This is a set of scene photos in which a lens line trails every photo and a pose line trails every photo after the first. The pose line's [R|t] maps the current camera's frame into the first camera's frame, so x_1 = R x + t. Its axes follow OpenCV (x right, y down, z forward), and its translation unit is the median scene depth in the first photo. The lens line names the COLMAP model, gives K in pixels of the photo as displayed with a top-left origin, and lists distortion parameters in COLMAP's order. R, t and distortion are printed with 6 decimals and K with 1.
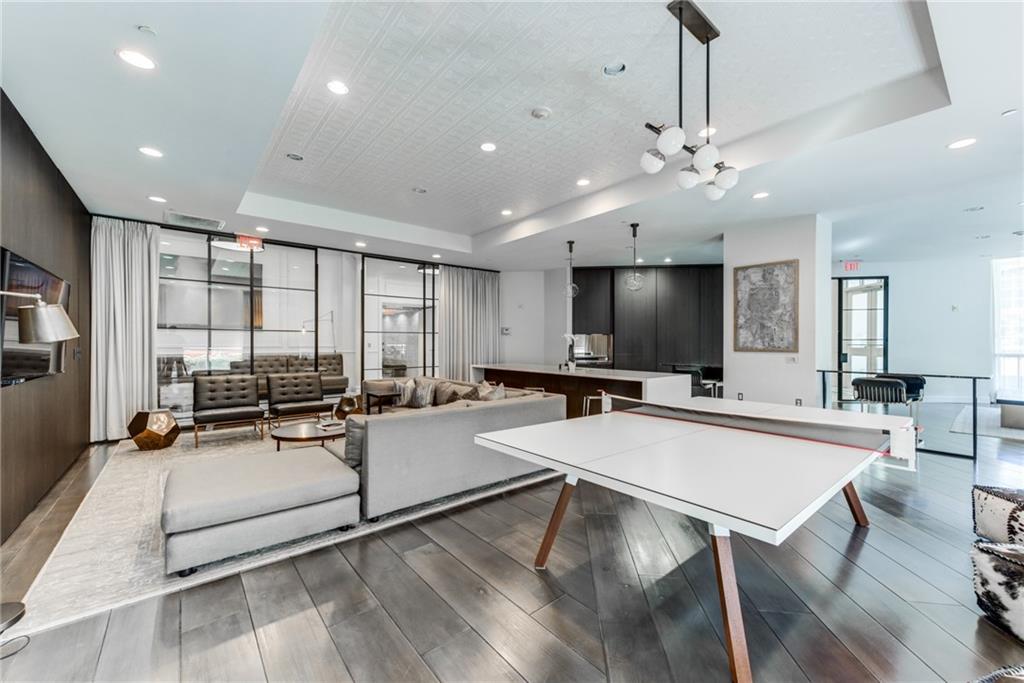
lens RADIAL K [[406.5, 0, 509.6], [0, 406.5, 344.3], [0, 0, 1]] dist [0.002929, 0.000077]
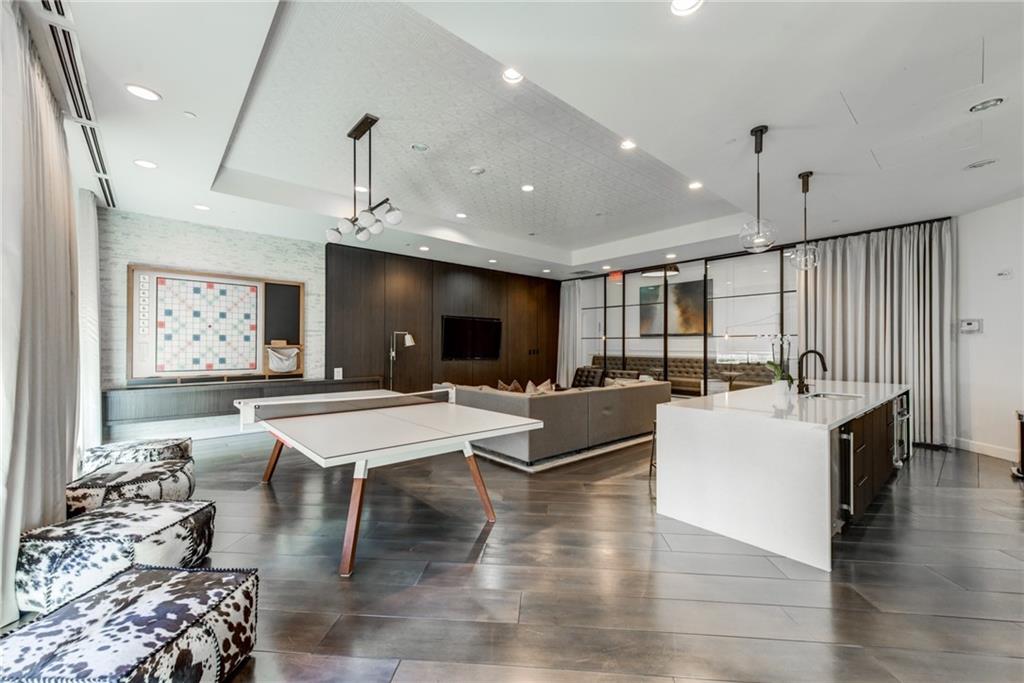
lens RADIAL K [[406.5, 0, 508.9], [0, 406.5, 345.0], [0, 0, 1]] dist [0.002929, 0.000077]
pose [[0.033323, -0.005098, -0.999432, 0.663928], [-0.005090, 0.999973, -0.005270, -0.002037], [0.999432, 0.005263, 0.033296, 0.509997]]
